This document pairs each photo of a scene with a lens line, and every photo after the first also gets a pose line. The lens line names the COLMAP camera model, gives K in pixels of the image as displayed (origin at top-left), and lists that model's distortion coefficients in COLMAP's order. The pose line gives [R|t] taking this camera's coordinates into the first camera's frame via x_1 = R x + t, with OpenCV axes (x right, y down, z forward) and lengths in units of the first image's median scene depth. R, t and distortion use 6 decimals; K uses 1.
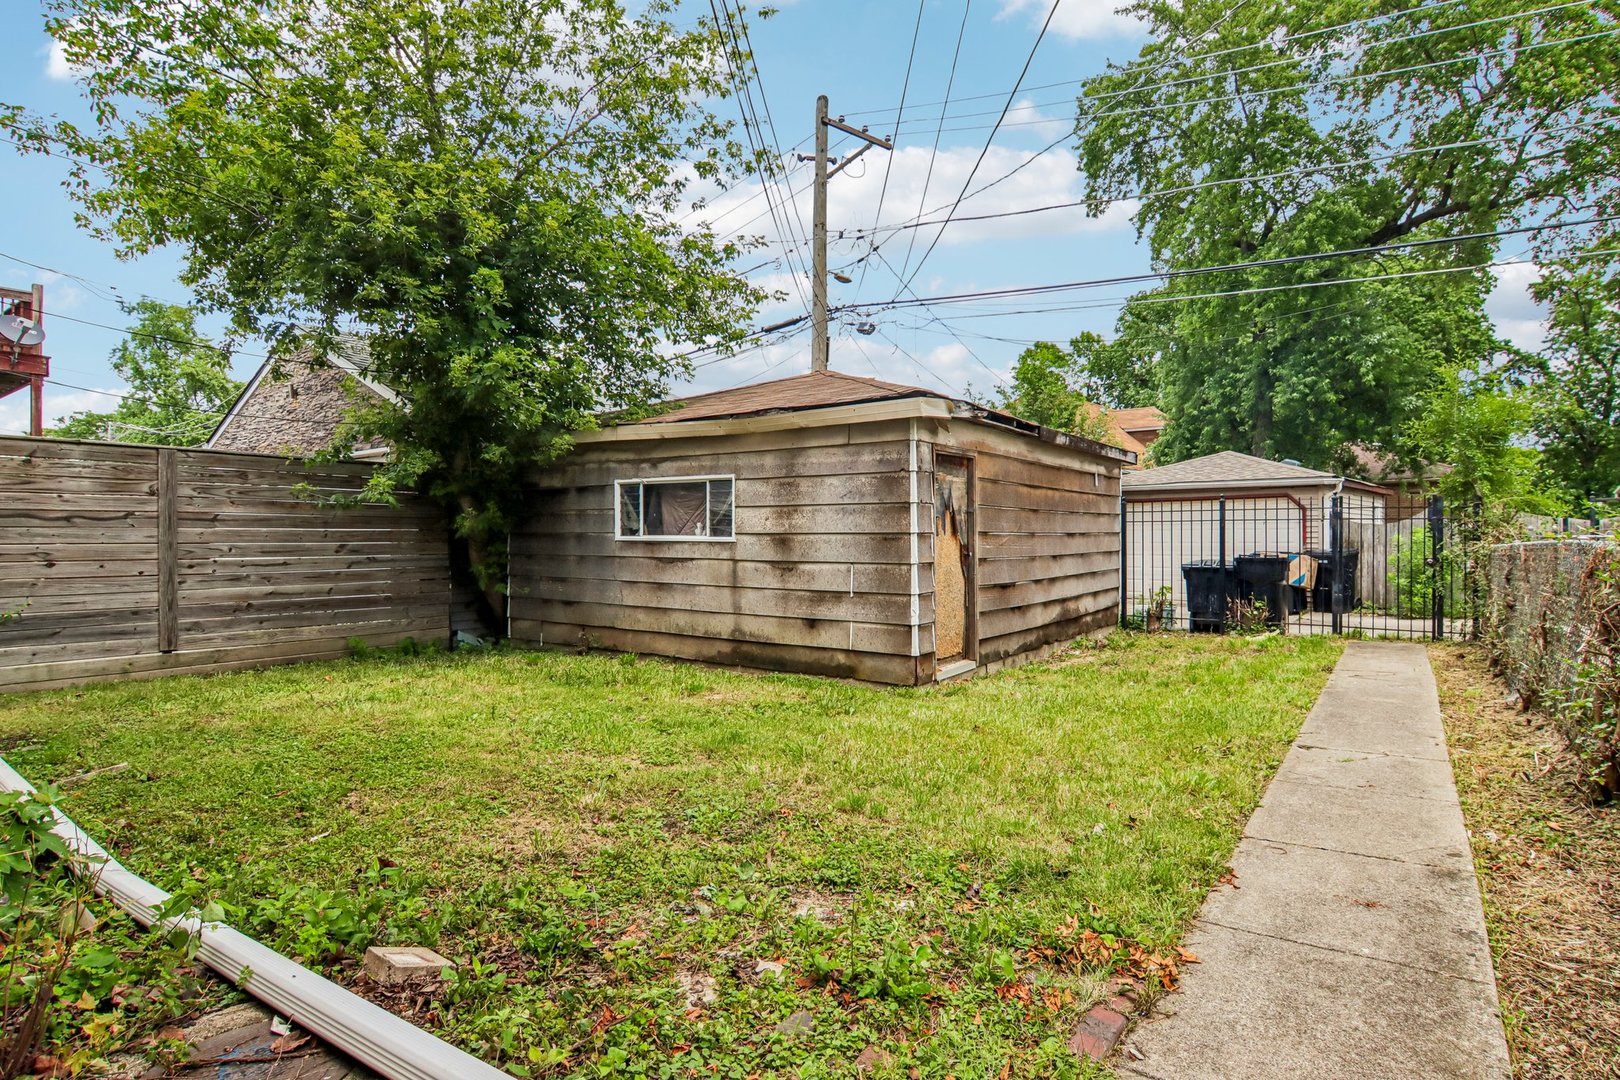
lens RADIAL K [[851.6, 0, 818.7], [0, 851.6, 534.4], [0, 0, 1]] dist [-0.002741, -0.012133]
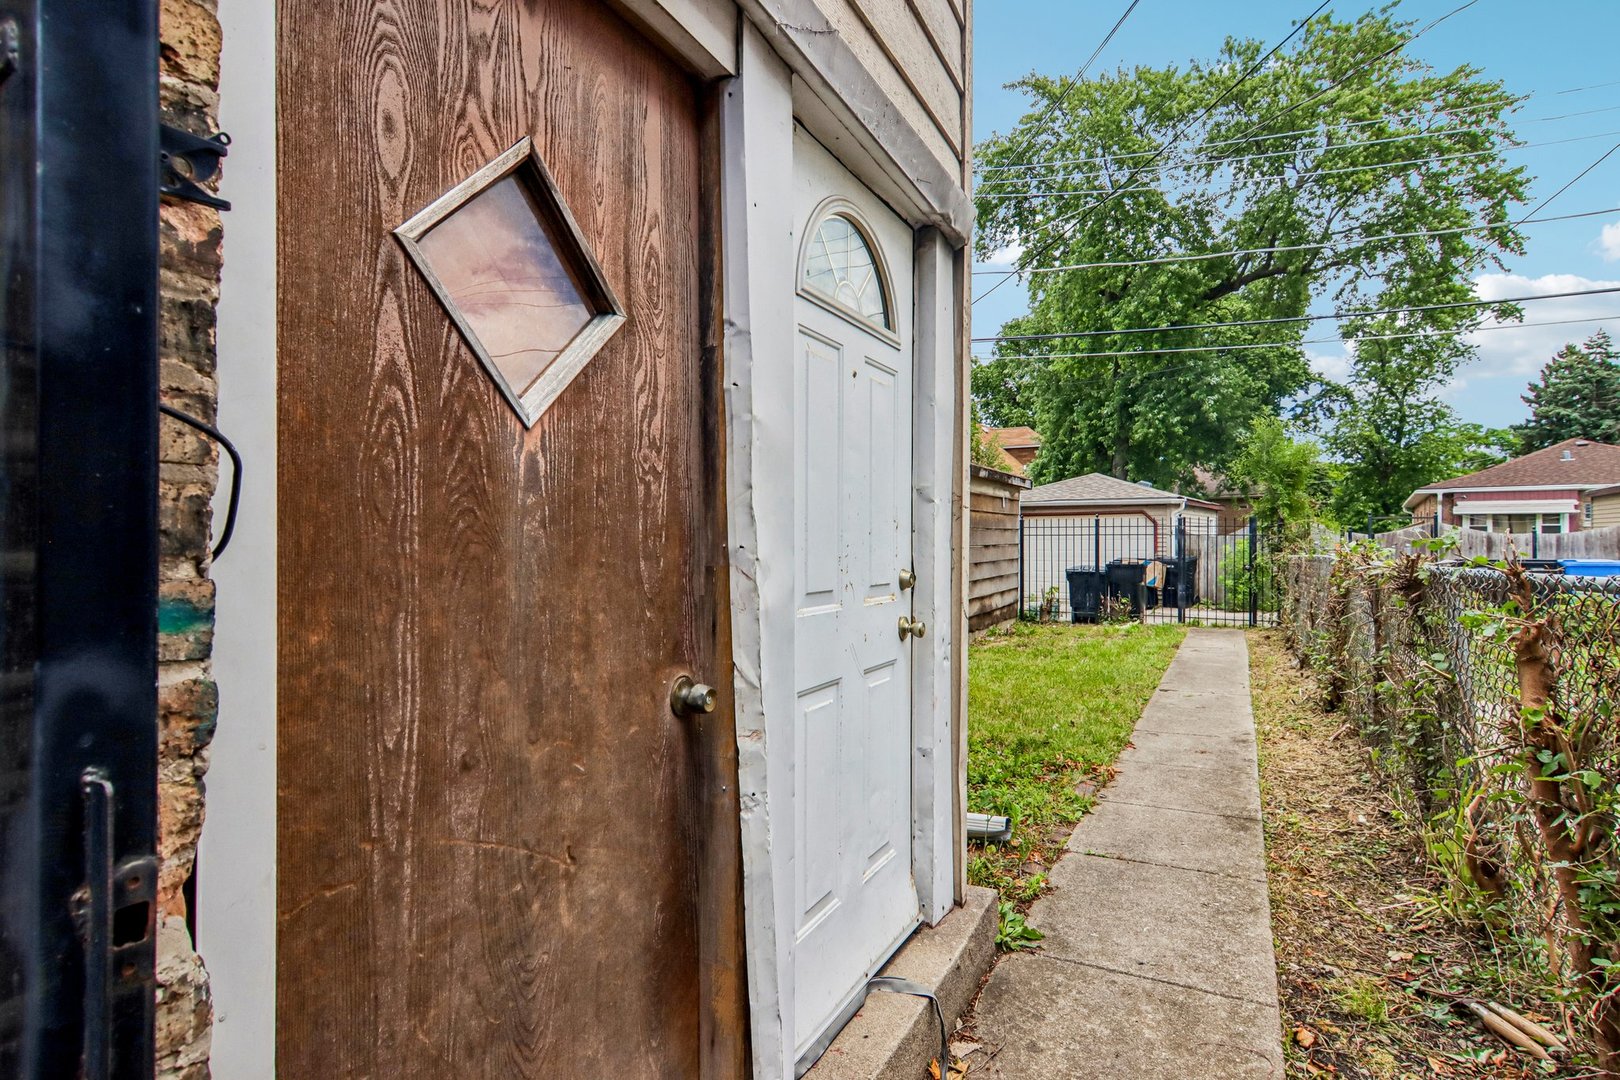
lens RADIAL K [[856.4, 0, 810.0], [0, 856.4, 540.0], [0, 0, 1]] dist [0.000705, 0.000073]
pose [[0.990007, 0.003631, 0.140970, -0.096916], [-0.004192, 0.999984, 0.003683, -0.008607], [-0.140955, -0.004237, 0.990007, -0.153009]]
